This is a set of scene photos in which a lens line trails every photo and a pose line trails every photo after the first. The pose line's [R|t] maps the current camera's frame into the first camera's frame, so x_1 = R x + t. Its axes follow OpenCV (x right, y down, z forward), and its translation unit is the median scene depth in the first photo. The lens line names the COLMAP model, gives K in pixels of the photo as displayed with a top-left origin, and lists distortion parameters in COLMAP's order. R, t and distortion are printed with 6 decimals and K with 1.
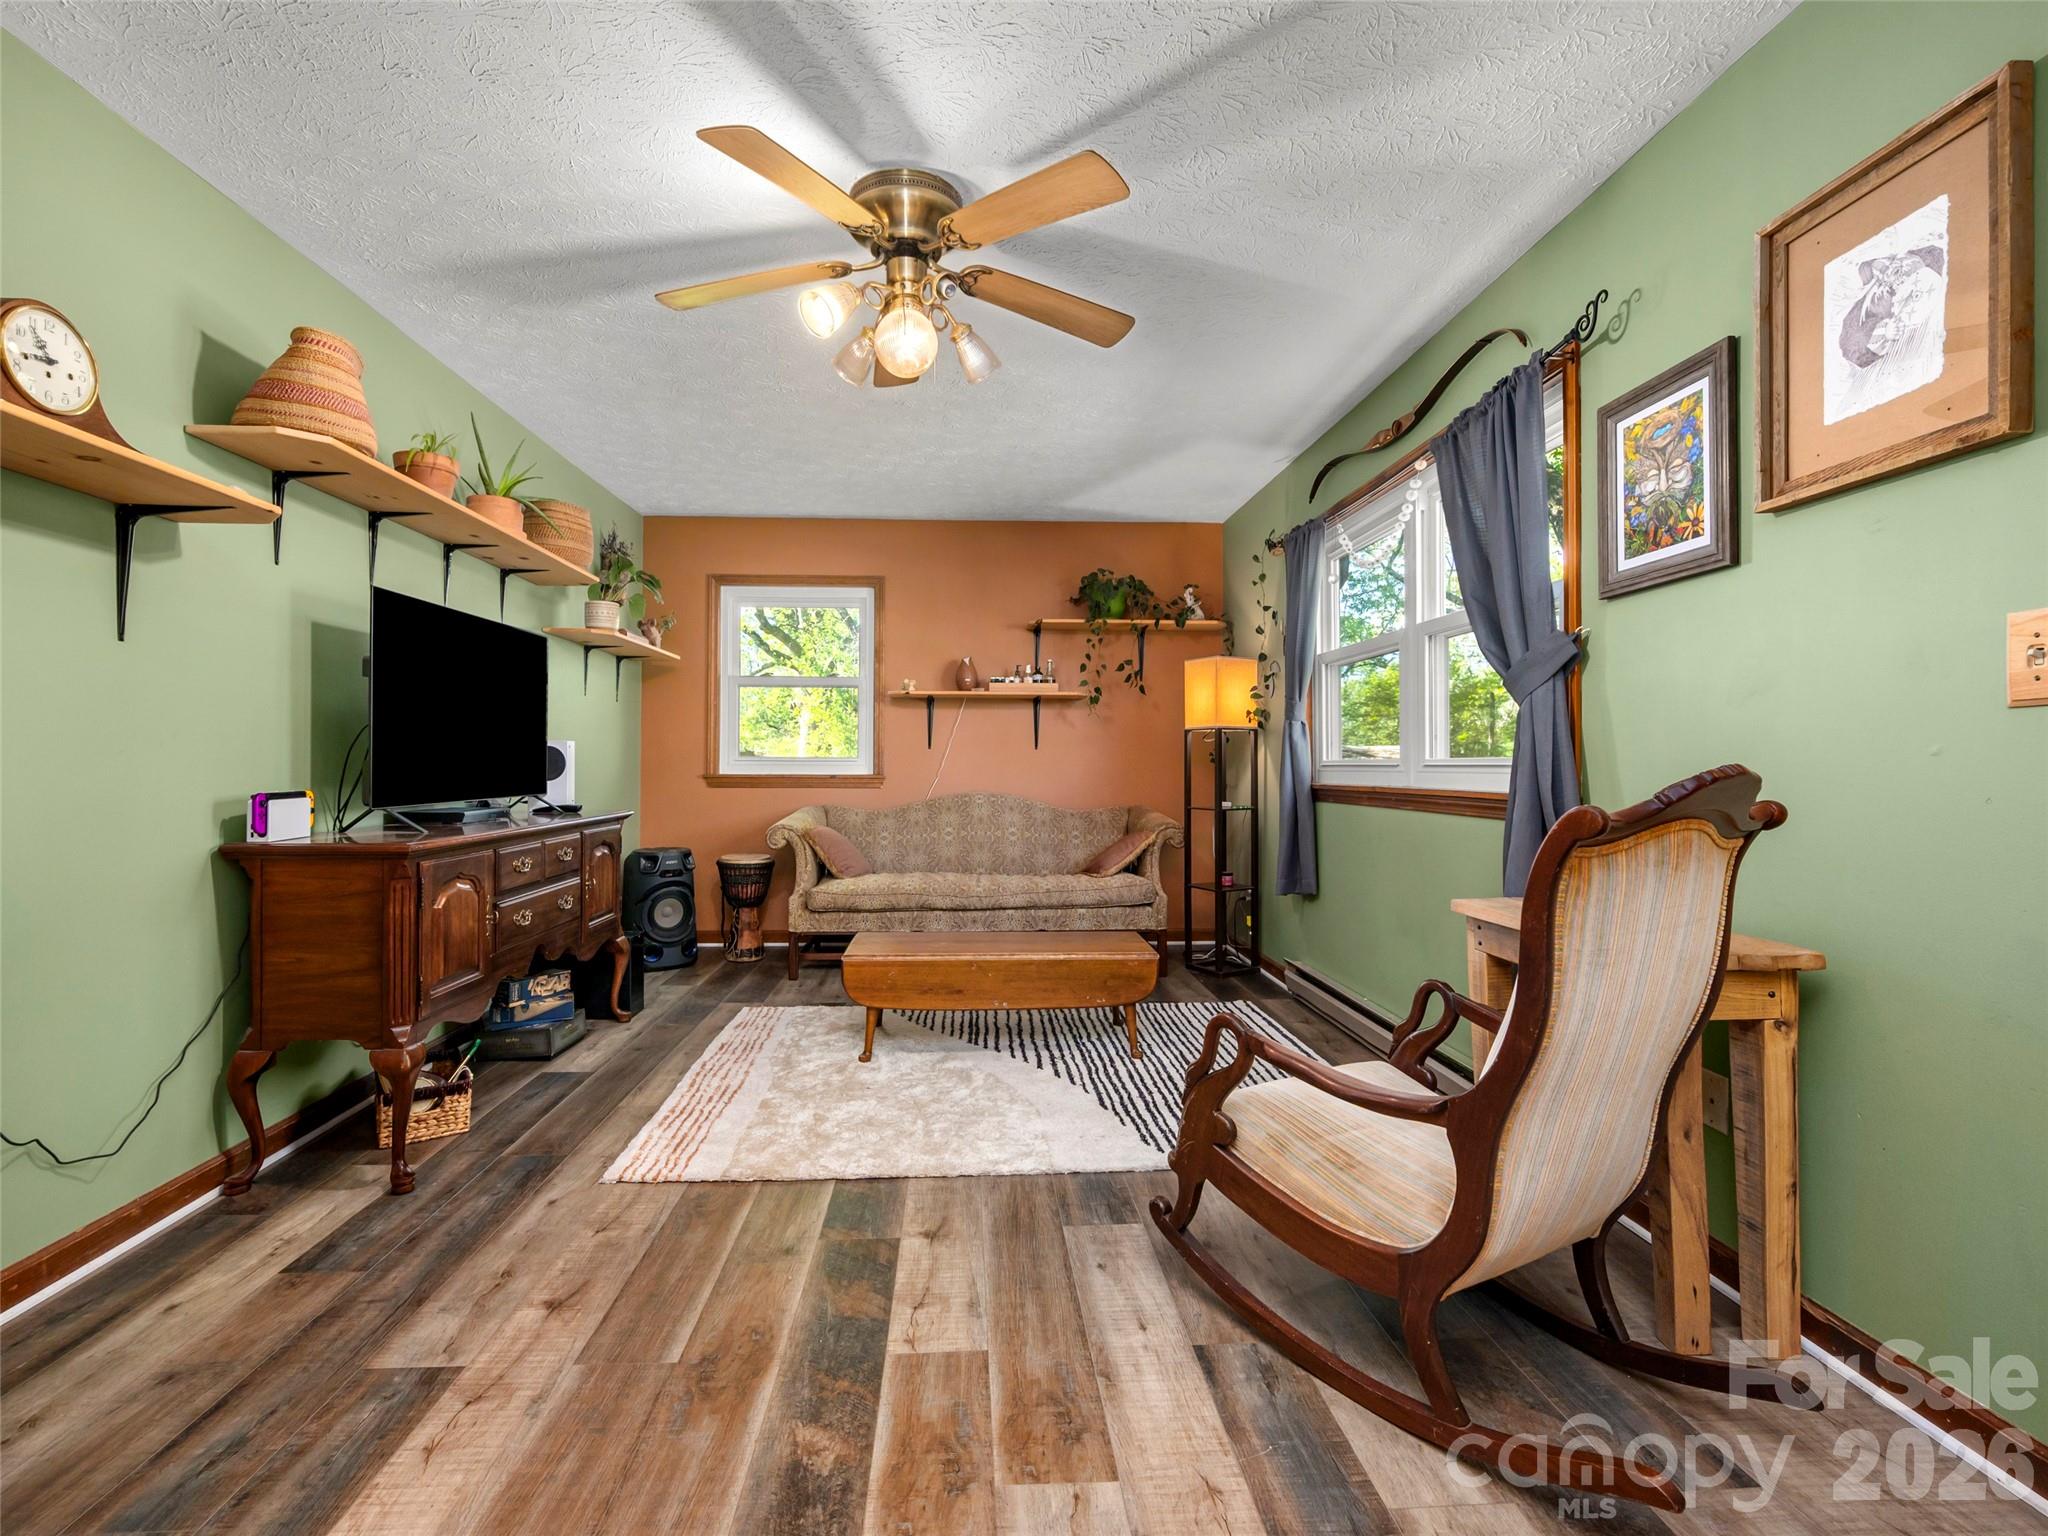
lens RADIAL K [[921.4, 0, 1017.2], [0, 921.4, 738.3], [0, 0, 1]] dist [0.000094, -0.000677]
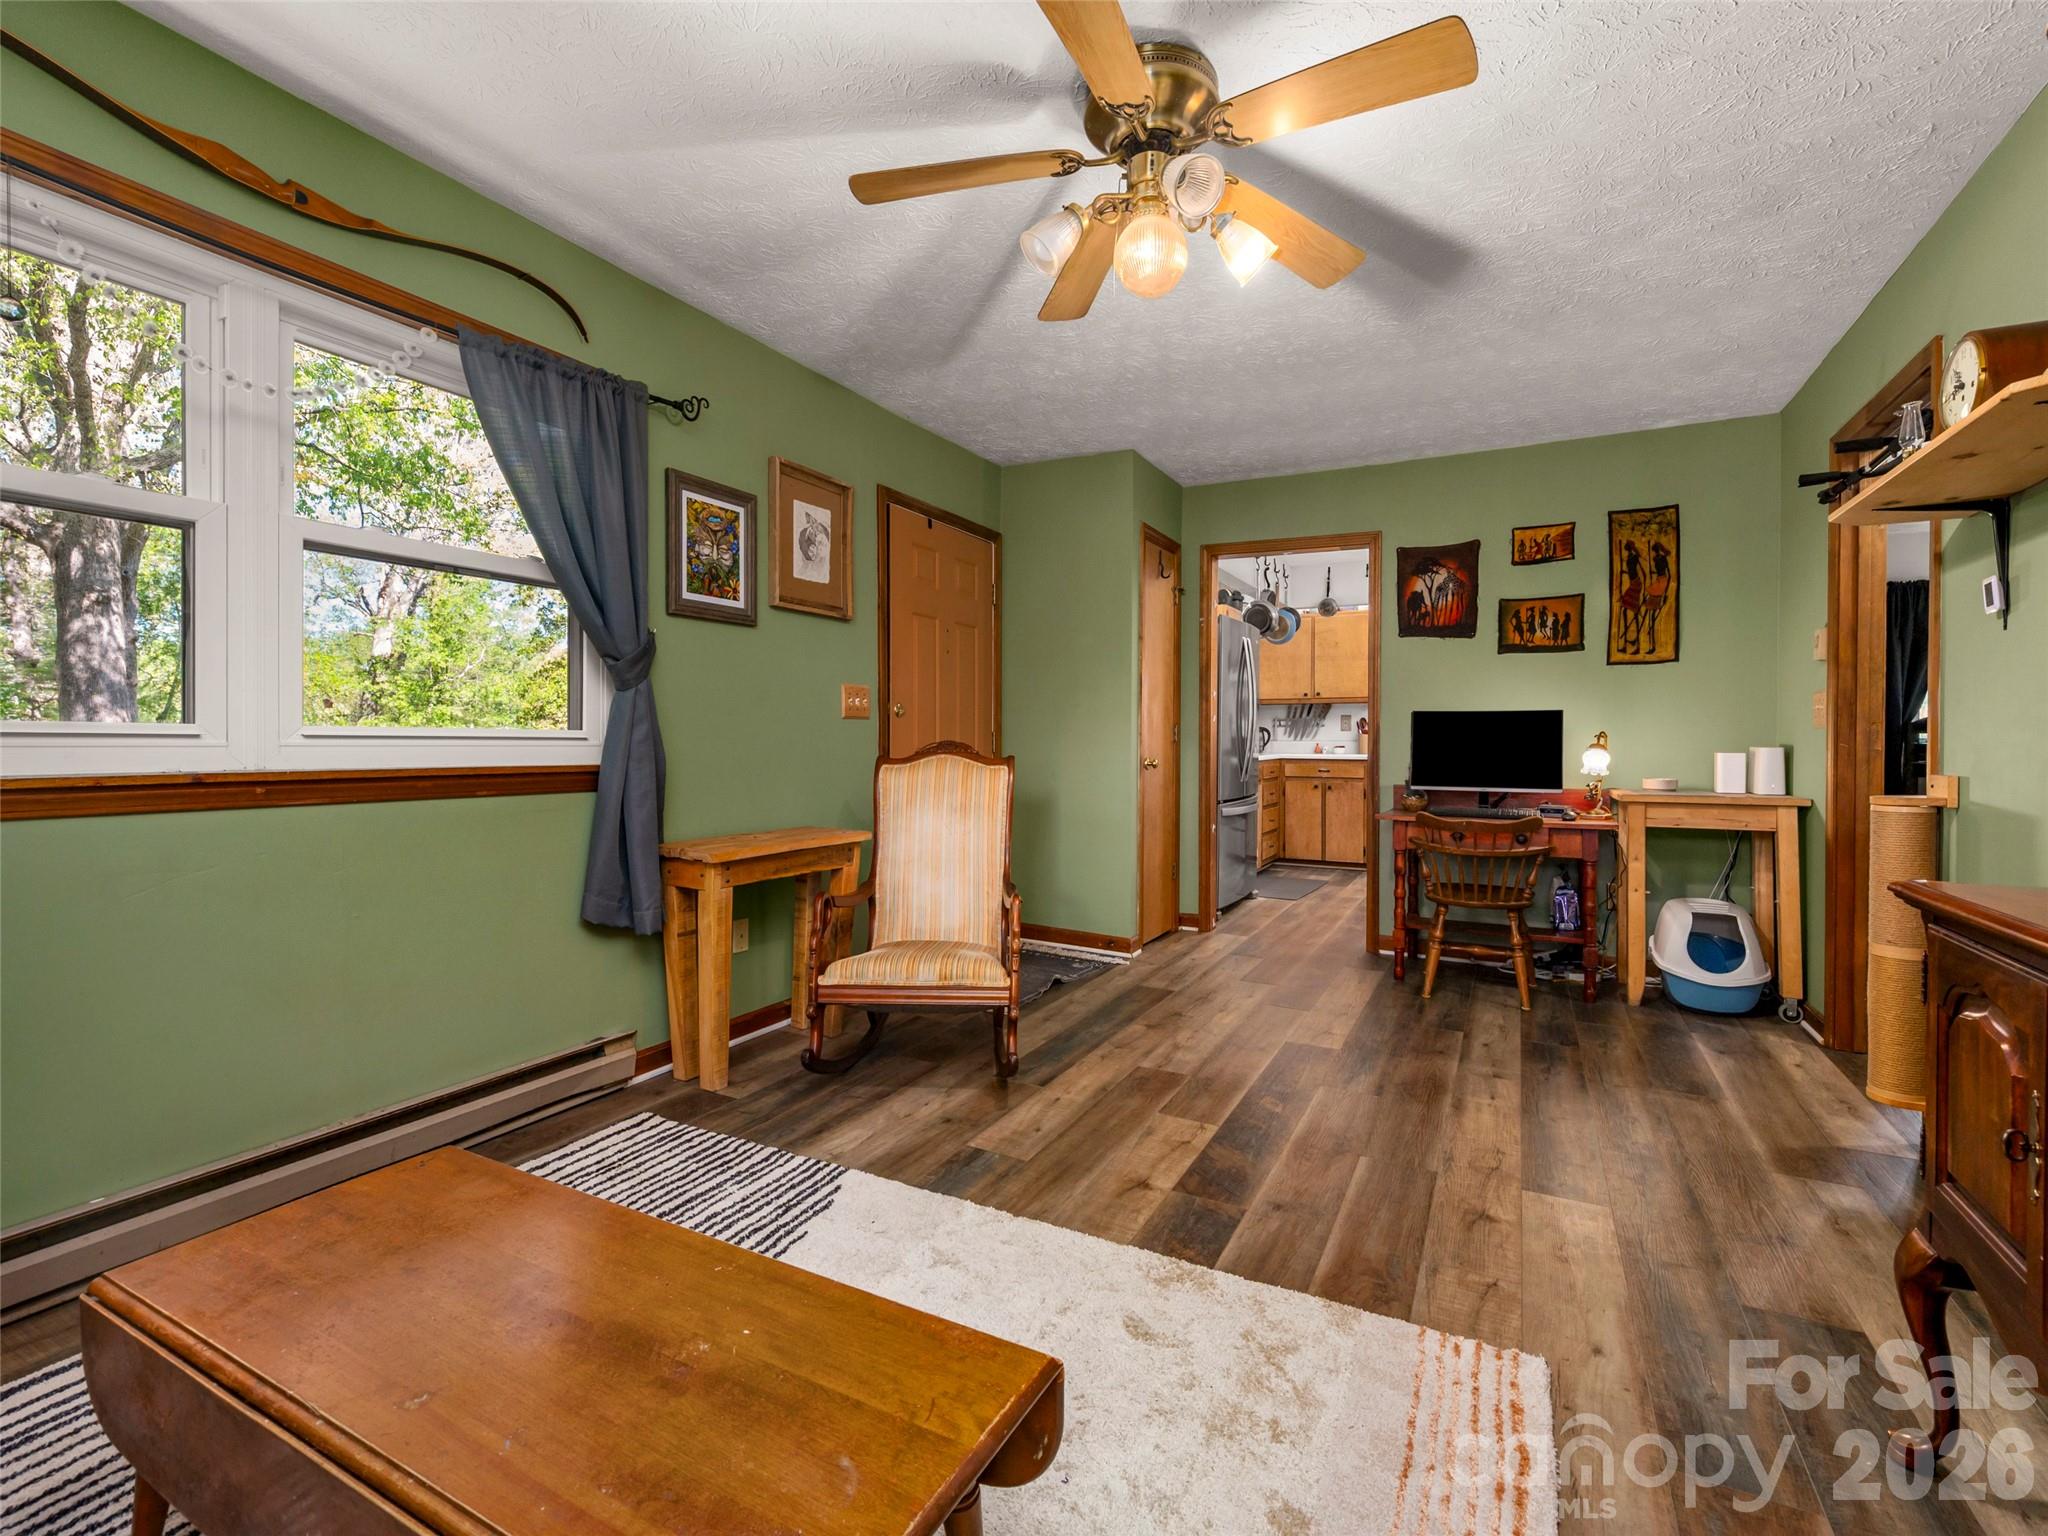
lens RADIAL K [[921.4, 0, 1029.6], [0, 921.4, 732.9], [0, 0, 1]] dist [0.000094, -0.000677]
pose [[-0.853031, -0.001580, 0.521857, -0.338985], [-0.022486, 0.999178, -0.033730, 0.036833], [-0.521375, -0.040507, -0.852366, 1.263044]]
